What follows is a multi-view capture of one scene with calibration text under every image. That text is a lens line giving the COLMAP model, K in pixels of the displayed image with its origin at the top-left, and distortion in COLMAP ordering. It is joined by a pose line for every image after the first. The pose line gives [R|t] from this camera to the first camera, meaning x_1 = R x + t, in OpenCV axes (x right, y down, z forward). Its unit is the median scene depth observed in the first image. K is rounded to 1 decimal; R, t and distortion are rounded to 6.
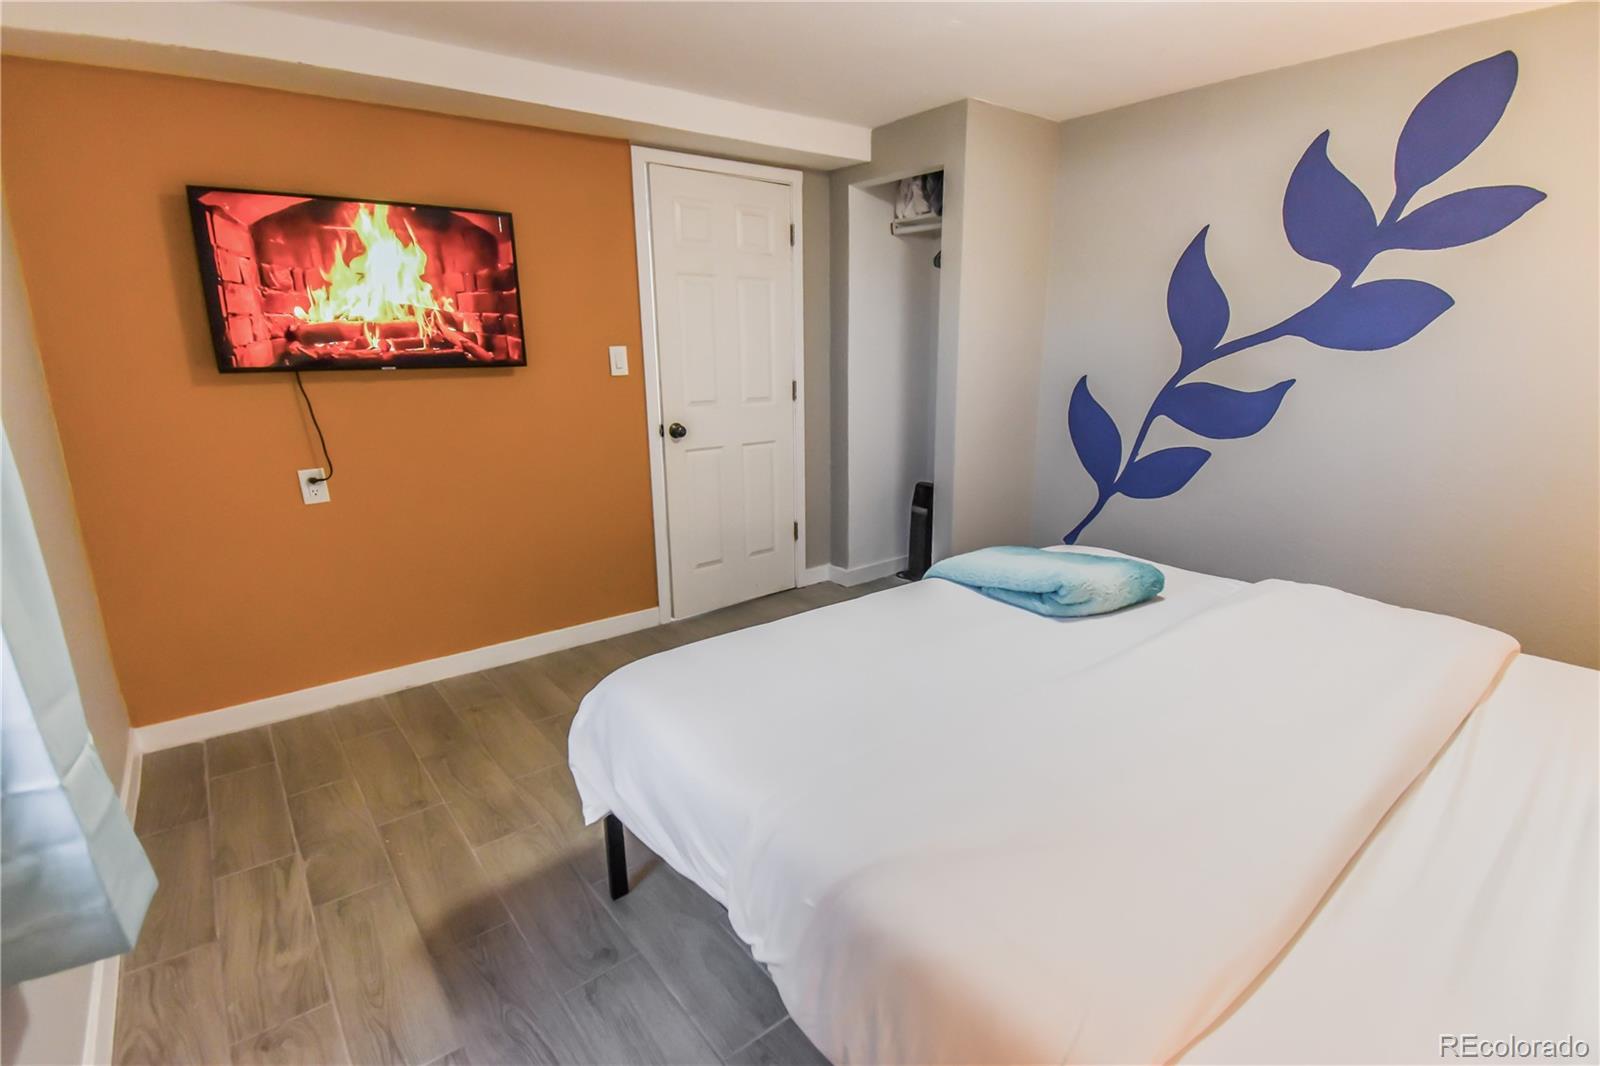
lens RADIAL K [[735.2, 0, 805.2], [0, 735.2, 533.1], [0, 0, 1]] dist [0.035248, -0.031236]
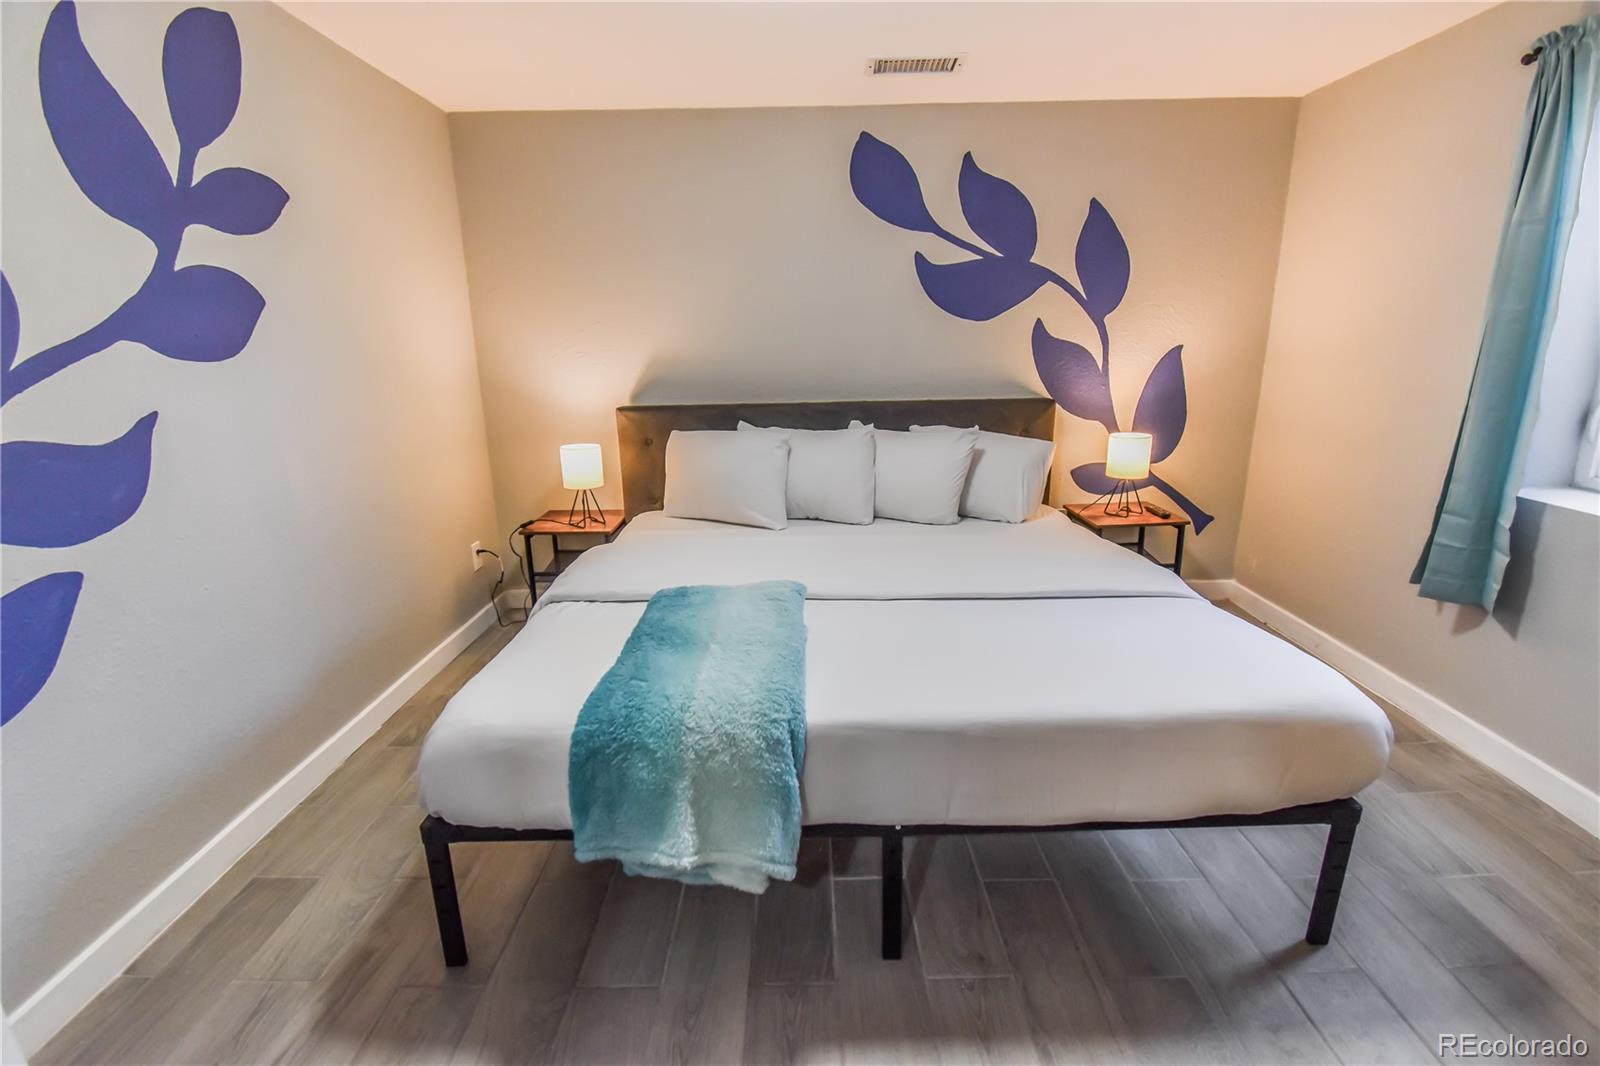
lens RADIAL K [[735.2, 0, 805.2], [0, 735.2, 533.1], [0, 0, 1]] dist [0.035248, -0.031236]
pose [[-0.780509, -0.139664, 0.609343, -0.157935], [0.178981, 0.883998, 0.431873, -0.297328], [-0.598975, 0.446142, -0.664971, 1.171971]]
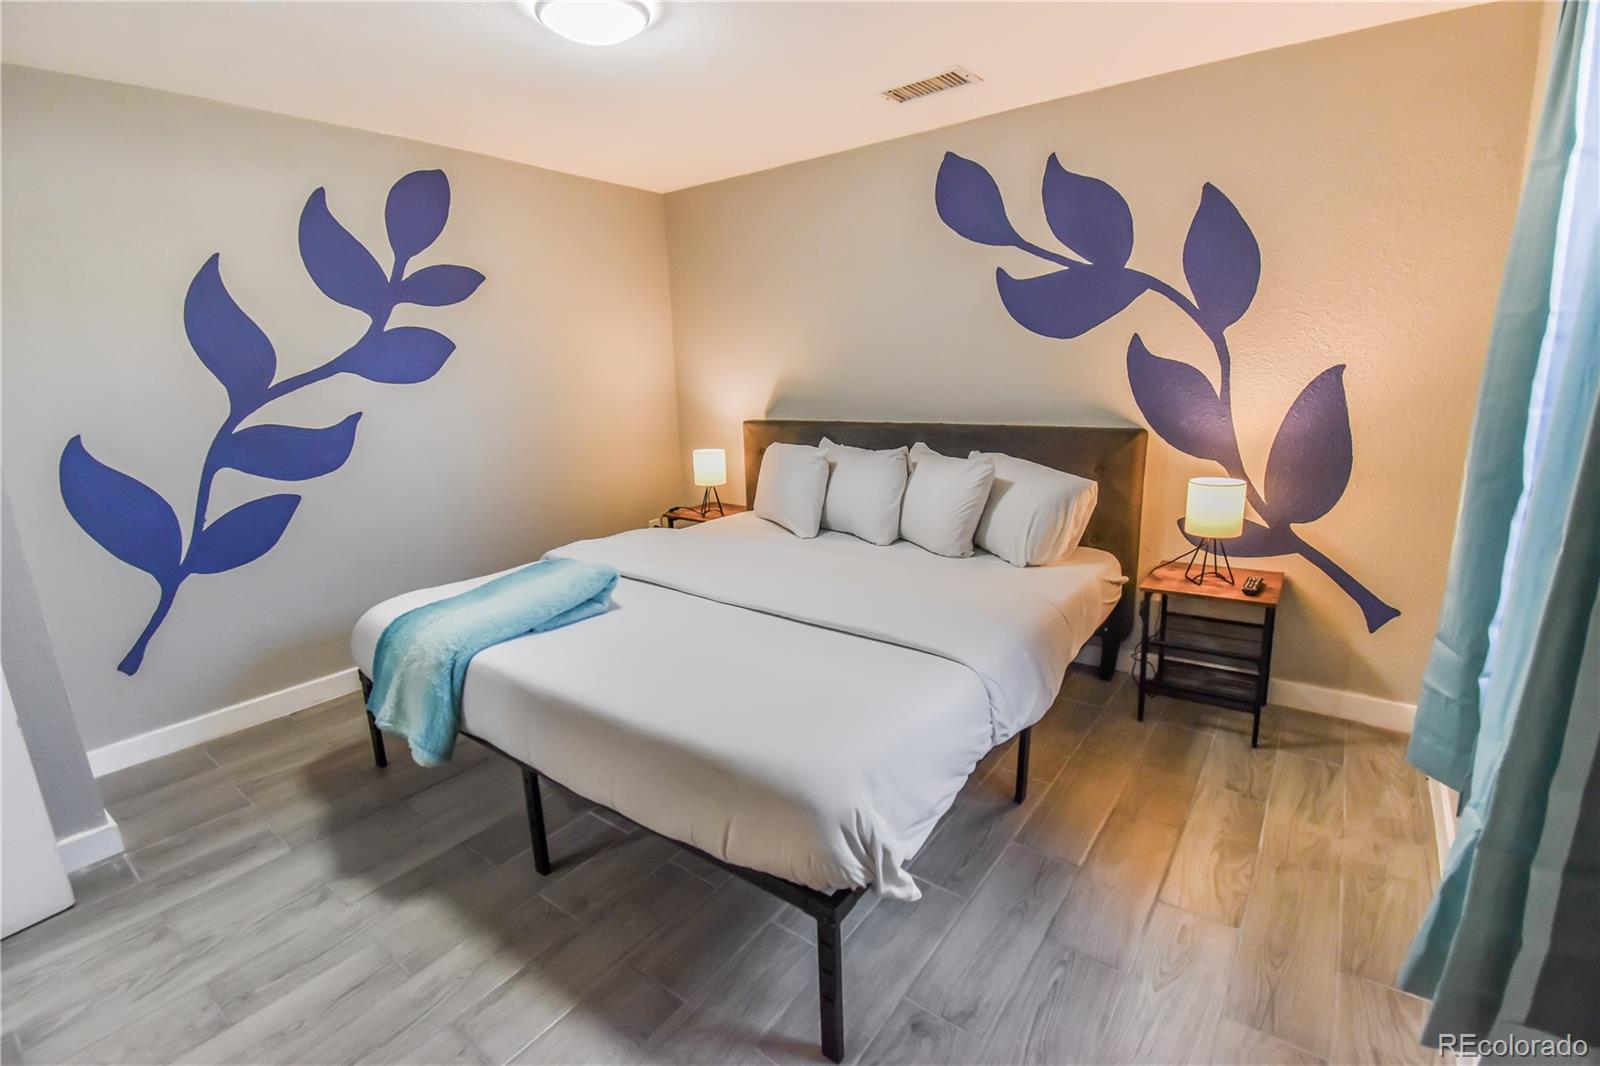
lens RADIAL K [[735.2, 0, 805.2], [0, 735.2, 533.1], [0, 0, 1]] dist [0.035248, -0.031236]
pose [[-0.239286, -0.204712, 0.949124, -0.585881], [0.276157, 0.922801, 0.268657, -0.161158], [-0.930849, 0.326392, -0.164280, 0.653044]]
